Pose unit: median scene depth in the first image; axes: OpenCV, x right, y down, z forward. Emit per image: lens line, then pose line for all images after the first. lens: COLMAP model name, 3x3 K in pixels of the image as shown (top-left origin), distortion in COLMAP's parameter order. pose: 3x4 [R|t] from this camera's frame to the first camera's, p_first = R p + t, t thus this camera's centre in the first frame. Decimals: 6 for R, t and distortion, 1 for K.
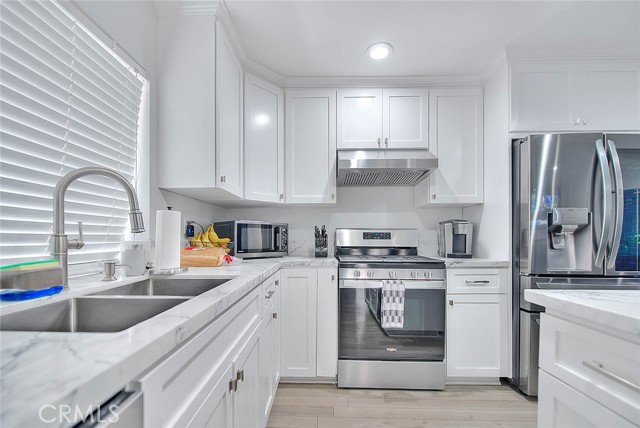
lens RADIAL K [[264.8, 0, 315.6], [0, 264.8, 235.4], [0, 0, 1]] dist [-0.009085, -0.000338]
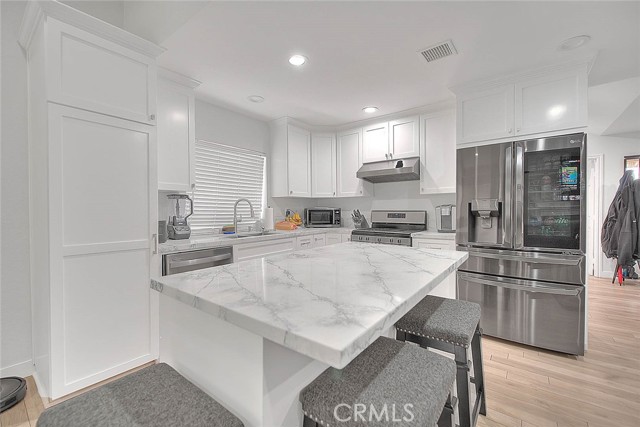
lens RADIAL K [[264.8, 0, 316.7], [0, 264.8, 214.9], [0, 0, 1]] dist [-0.009085, -0.000338]
pose [[0.801631, 0.007912, -0.597767, 0.844625], [0.007324, 0.999707, 0.023054, -0.045196], [0.597775, -0.022859, 0.801338, -0.512274]]
